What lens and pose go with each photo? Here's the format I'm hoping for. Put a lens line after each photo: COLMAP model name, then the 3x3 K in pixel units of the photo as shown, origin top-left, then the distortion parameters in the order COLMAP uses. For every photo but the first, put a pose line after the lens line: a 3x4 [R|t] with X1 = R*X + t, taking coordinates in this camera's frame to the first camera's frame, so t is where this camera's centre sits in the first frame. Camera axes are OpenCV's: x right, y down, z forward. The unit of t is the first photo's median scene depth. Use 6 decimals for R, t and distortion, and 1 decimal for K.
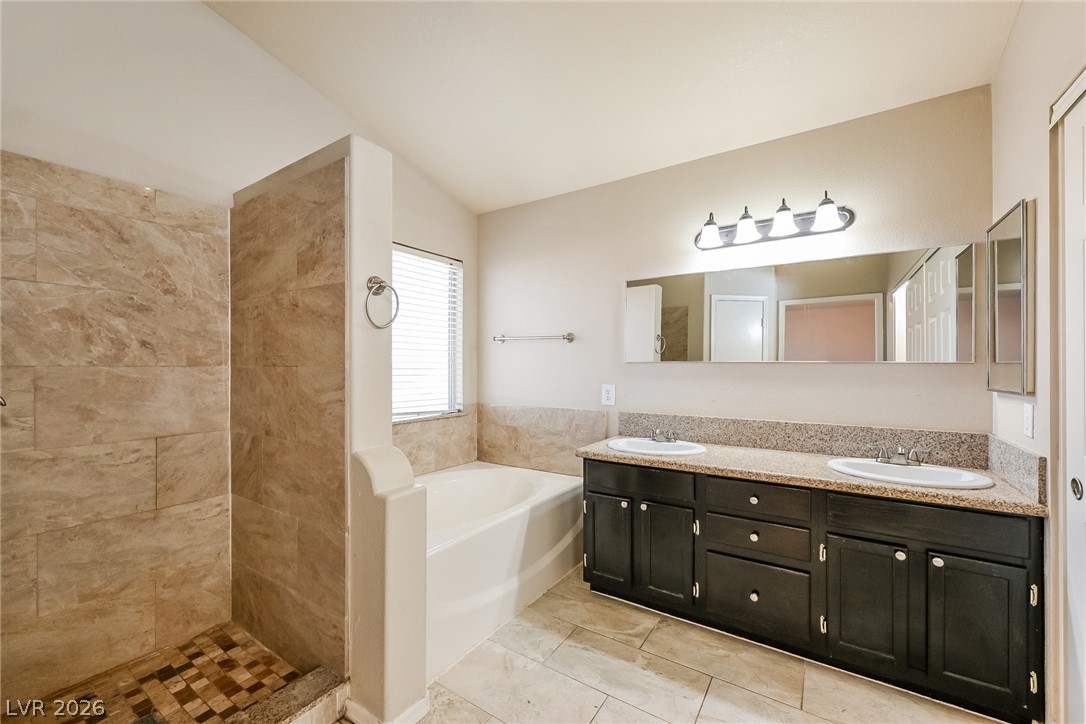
lens RADIAL K [[423.1, 0, 550.0], [0, 423.1, 368.9], [0, 0, 1]] dist [0.000668, 0.000148]
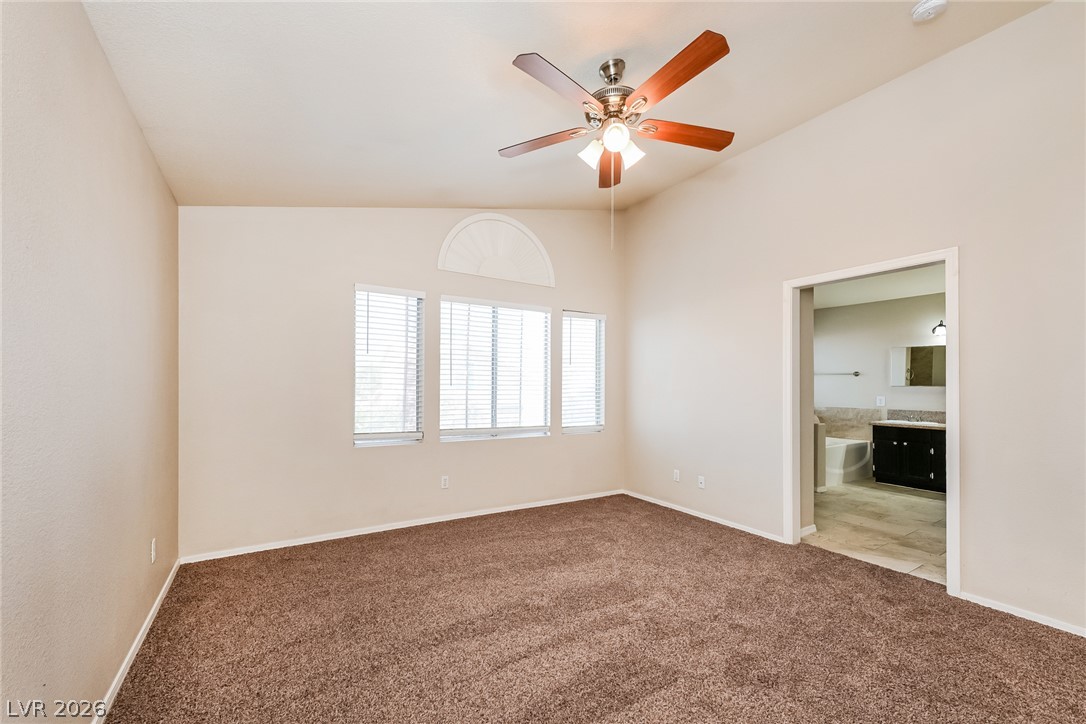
lens RADIAL K [[442.6, 0, 545.2], [0, 442.6, 380.9], [0, 0, 1]] dist [0.021426, 0.000034]
pose [[0.916404, 0.003154, -0.400243, -0.490232], [-0.012574, 0.999702, -0.020911, 0.026585], [0.400057, 0.024196, 0.916171, -1.679351]]
